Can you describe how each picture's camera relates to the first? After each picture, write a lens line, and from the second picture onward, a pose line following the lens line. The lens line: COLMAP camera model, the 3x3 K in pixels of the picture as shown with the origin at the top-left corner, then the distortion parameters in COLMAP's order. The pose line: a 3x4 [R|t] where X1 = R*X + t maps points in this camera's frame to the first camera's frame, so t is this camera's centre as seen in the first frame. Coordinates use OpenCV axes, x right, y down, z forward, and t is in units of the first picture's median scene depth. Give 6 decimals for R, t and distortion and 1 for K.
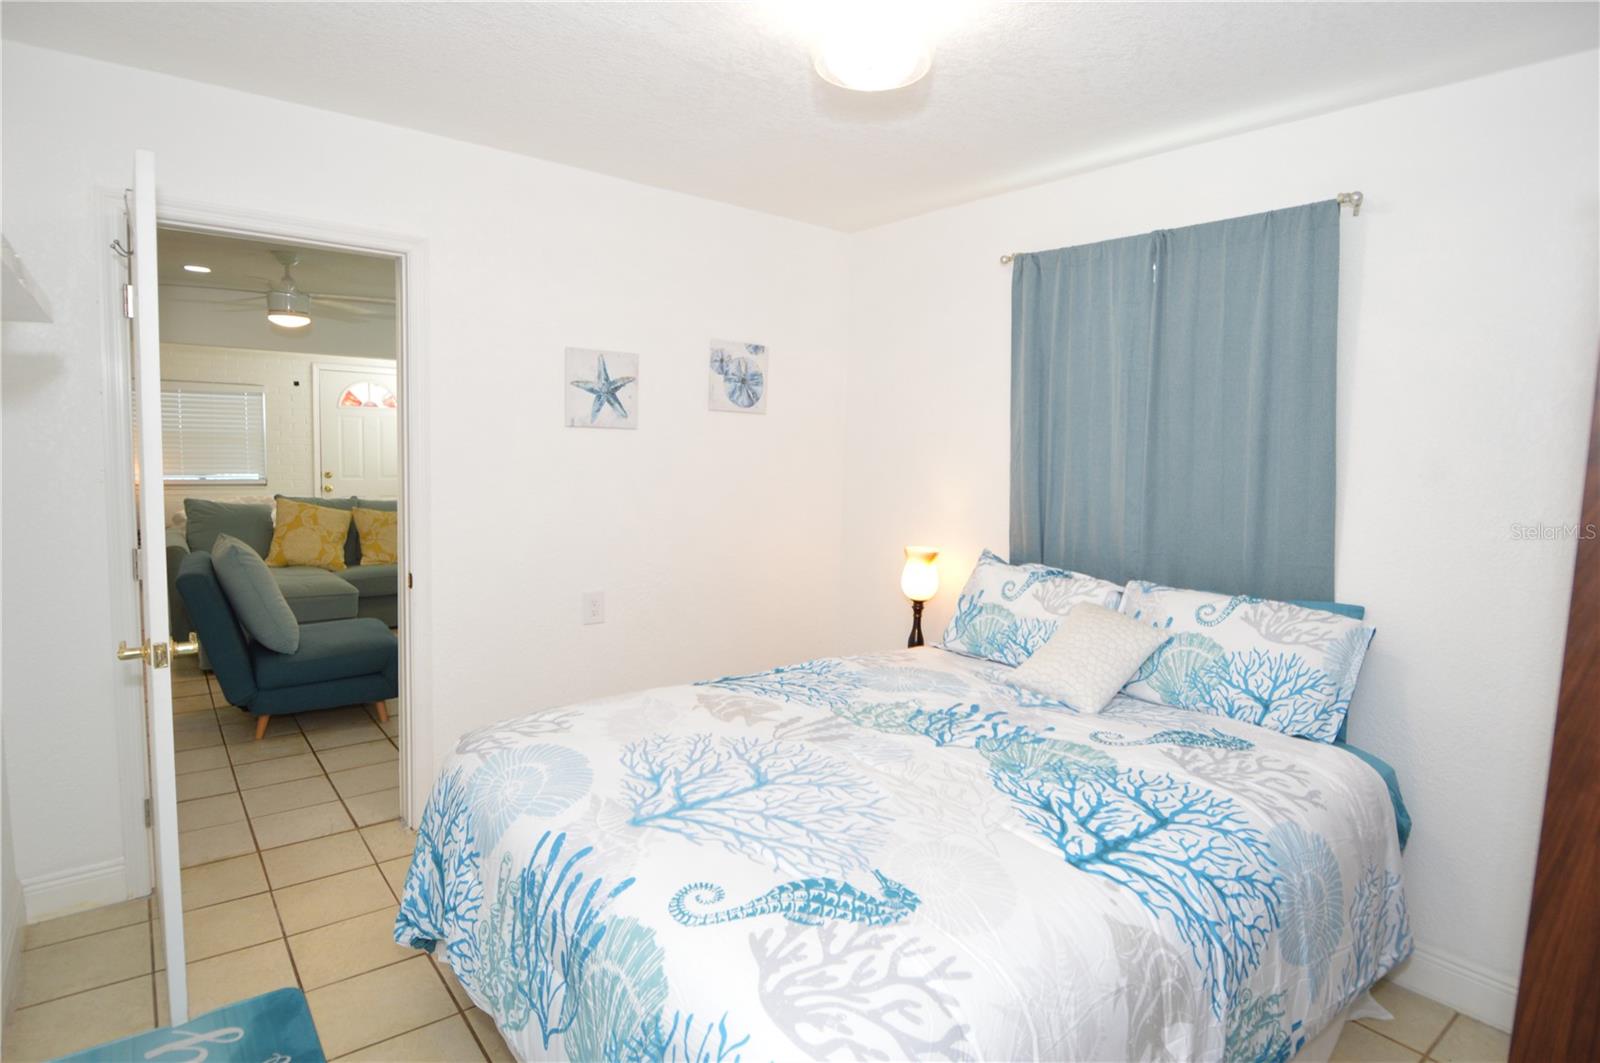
lens RADIAL K [[849.0, 0, 804.6], [0, 849.0, 524.8], [0, 0, 1]] dist [0.021396, -0.032603]
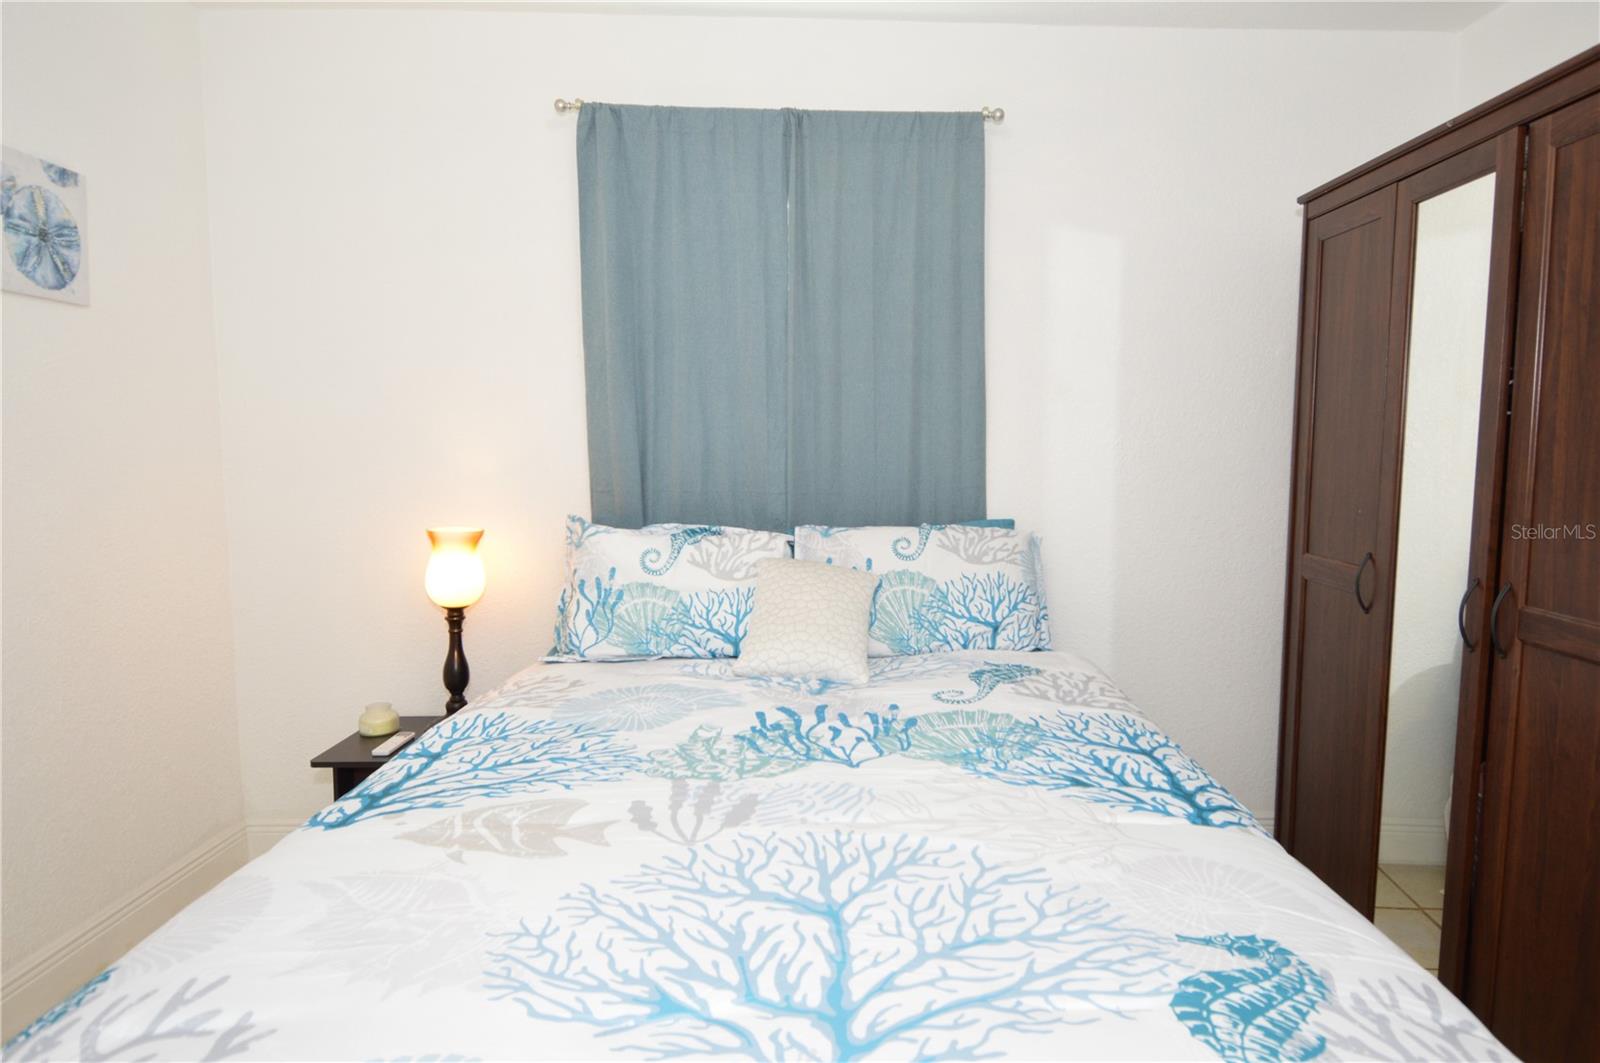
lens RADIAL K [[931.6, 0, 856.5], [0, 931.6, 525.3], [0, 0, 1]] dist [0.022590, -0.034171]
pose [[0.594114, -0.103129, 0.797743, -0.403827], [0.092213, 0.993941, 0.059819, 0.018650], [-0.799078, 0.038023, 0.600024, 0.507465]]
